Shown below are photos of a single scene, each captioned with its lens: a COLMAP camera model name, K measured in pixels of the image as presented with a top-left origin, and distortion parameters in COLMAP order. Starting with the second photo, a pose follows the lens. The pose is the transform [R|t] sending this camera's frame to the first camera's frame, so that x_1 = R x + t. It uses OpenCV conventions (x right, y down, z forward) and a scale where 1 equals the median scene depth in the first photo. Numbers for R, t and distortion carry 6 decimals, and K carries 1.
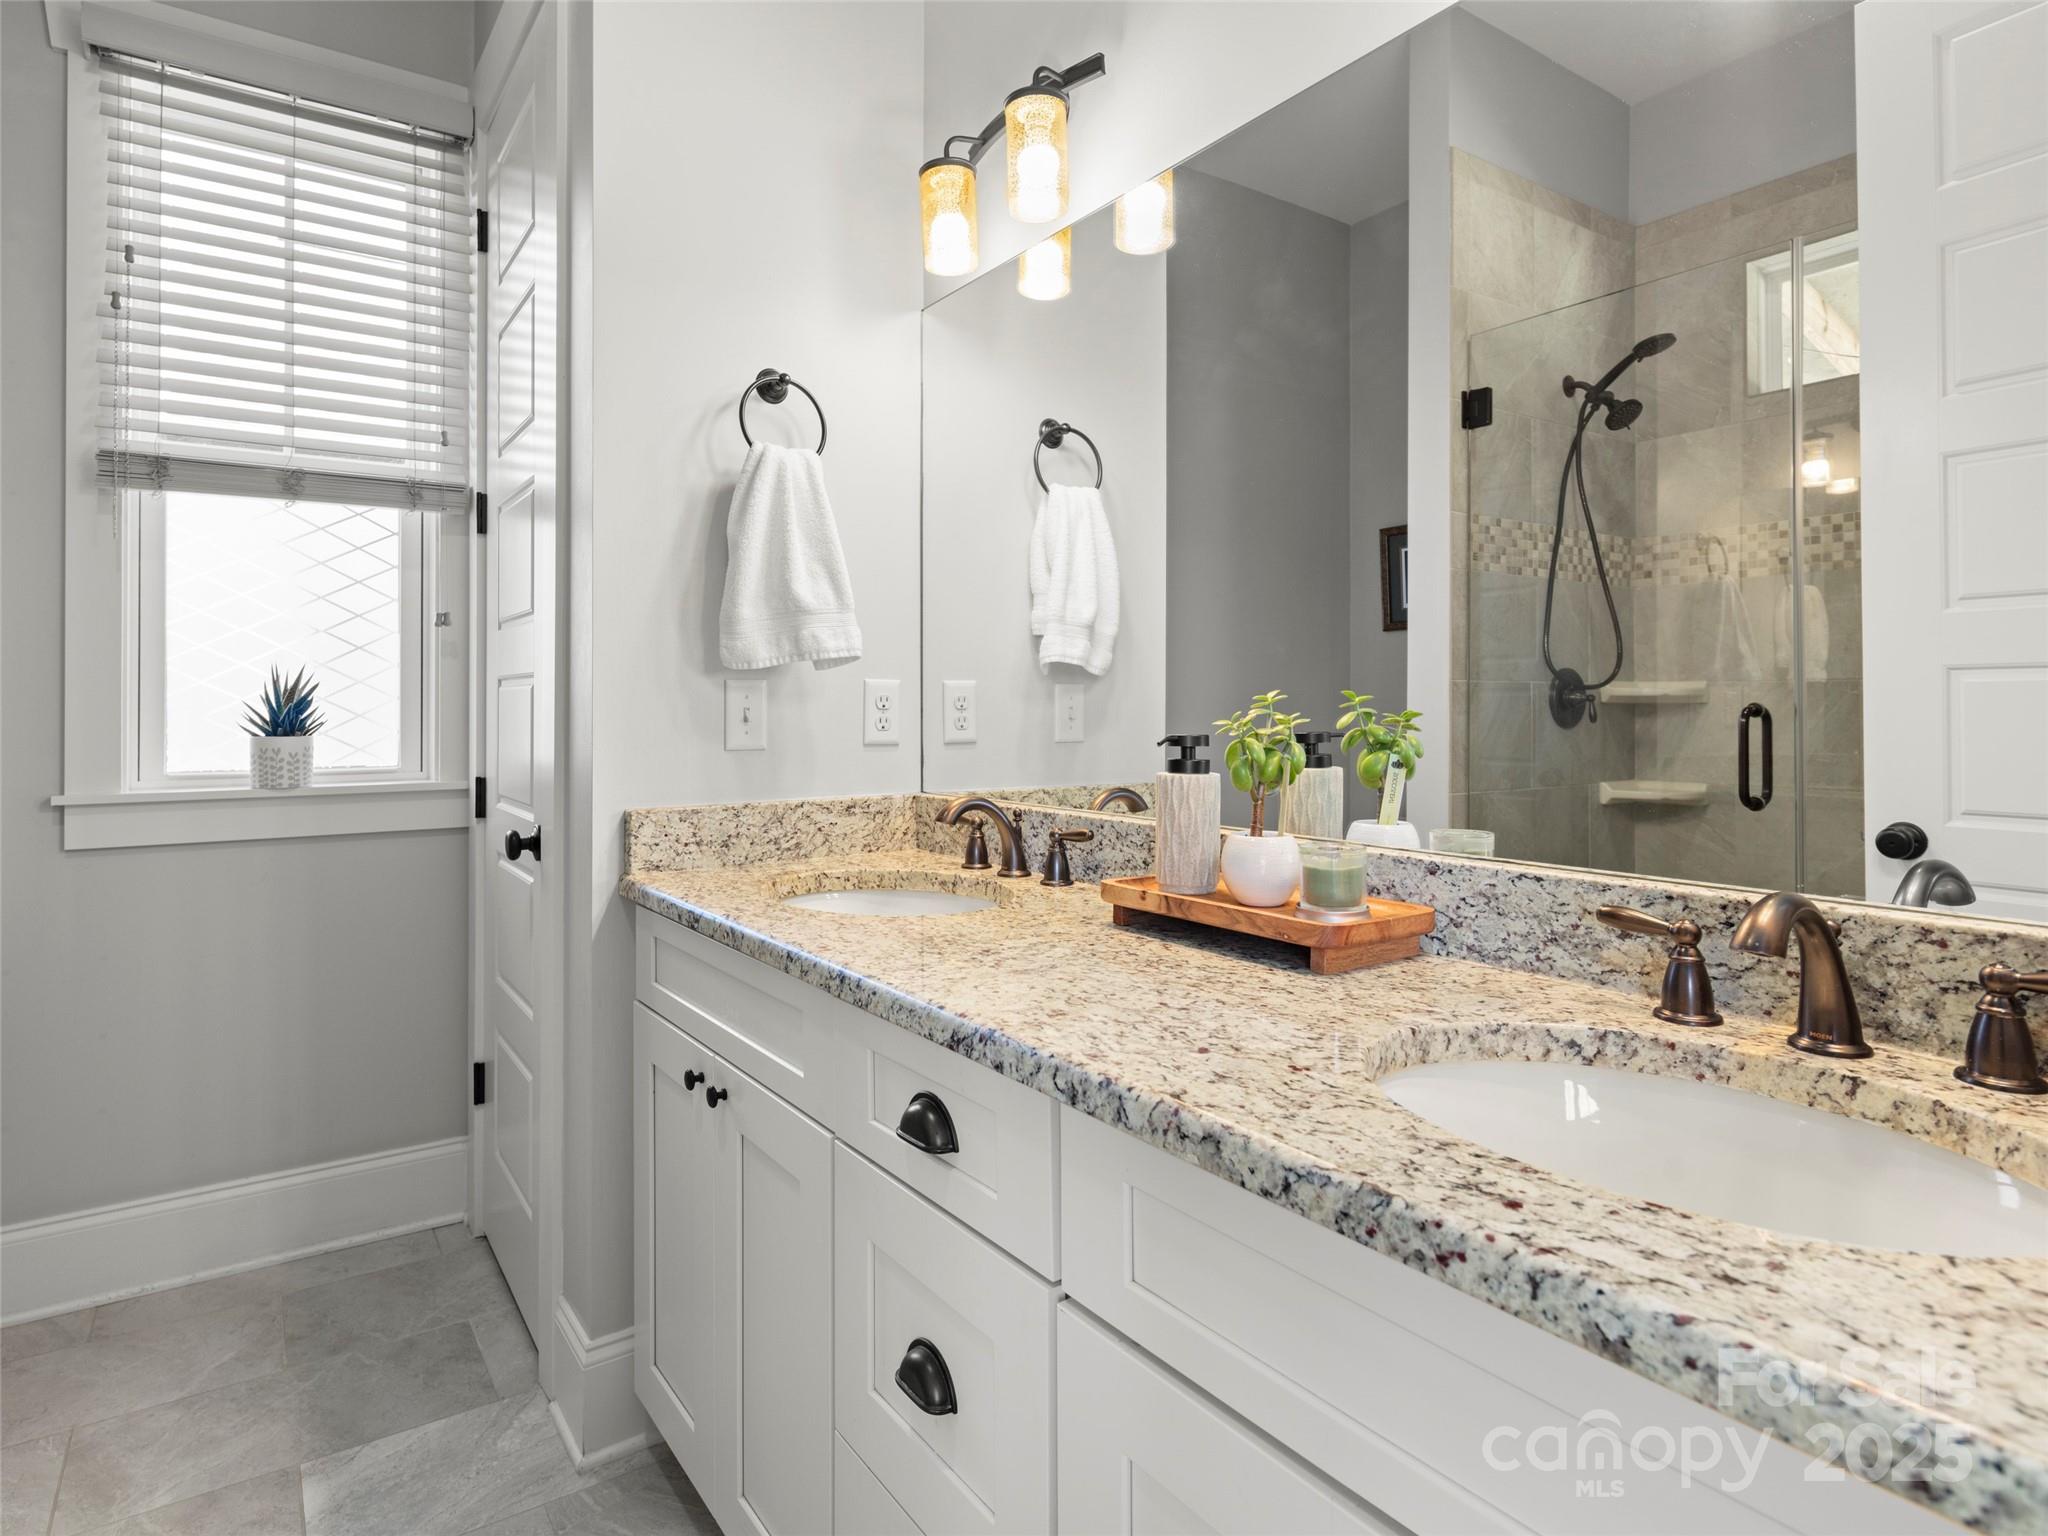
lens RADIAL K [[1137.8, 0, 990.1], [0, 1137.8, 780.7], [0, 0, 1]] dist [0.003289, -0.000117]
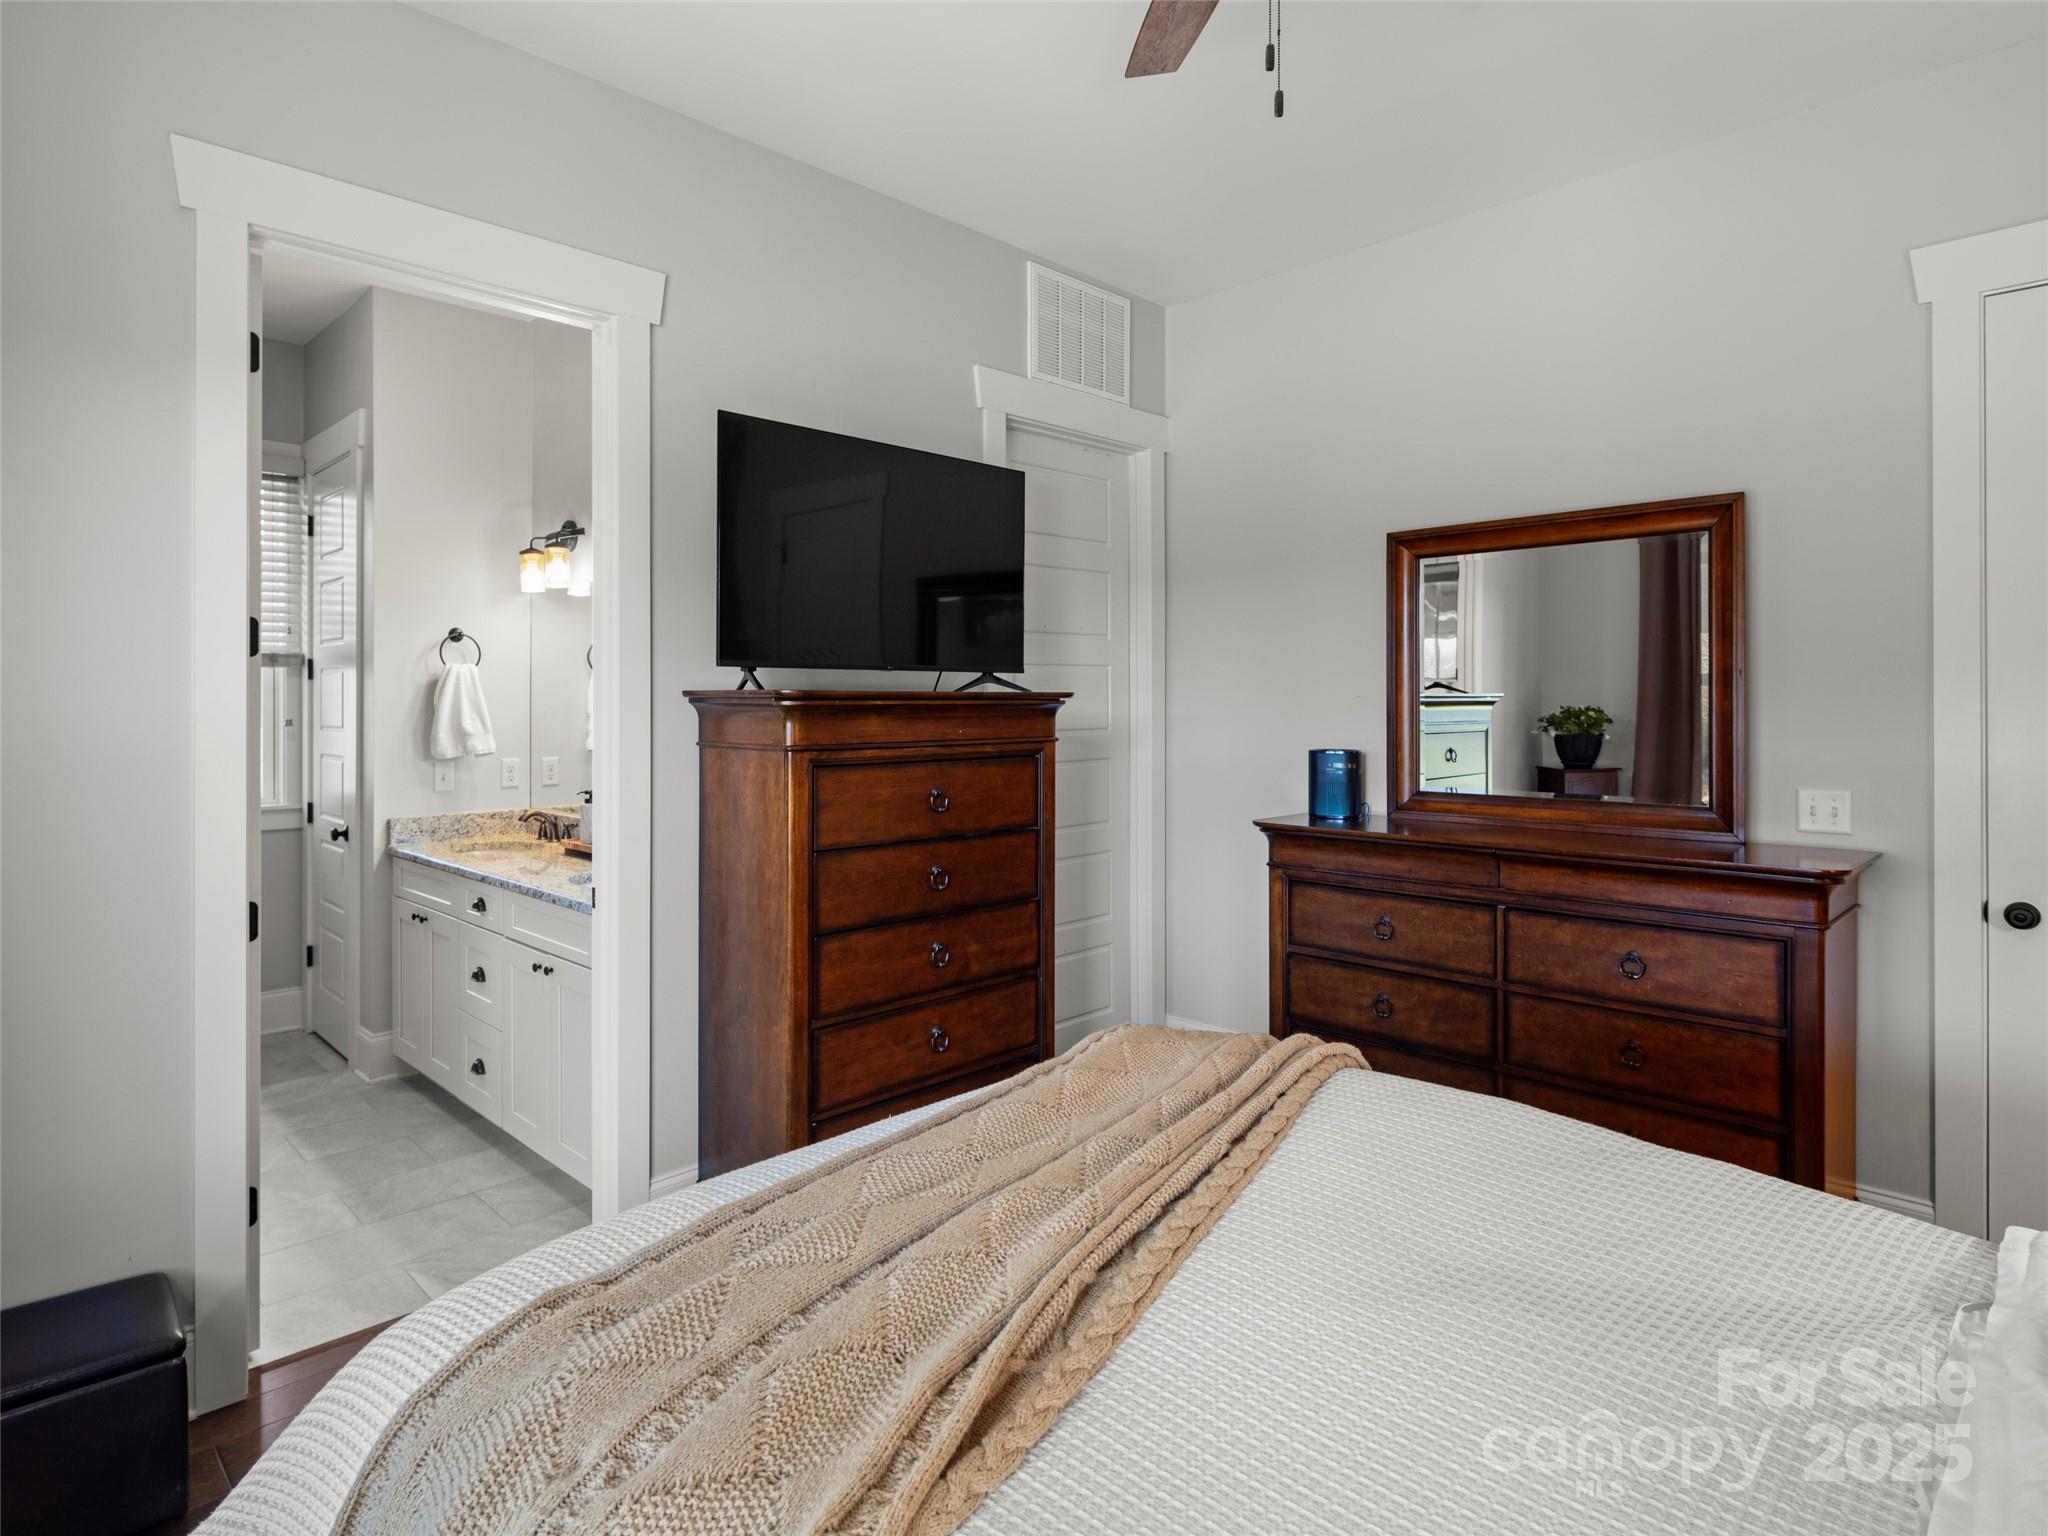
lens RADIAL K [[1127.2, 0, 987.3], [0, 1127.2, 758.5], [0, 0, 1]] dist [-0.002684, -0.001329]
pose [[0.984011, -0.006743, 0.177980, 0.467814], [0.009935, 0.999805, -0.017051, -0.044168], [-0.177830, 0.018547, 0.983886, -1.461778]]
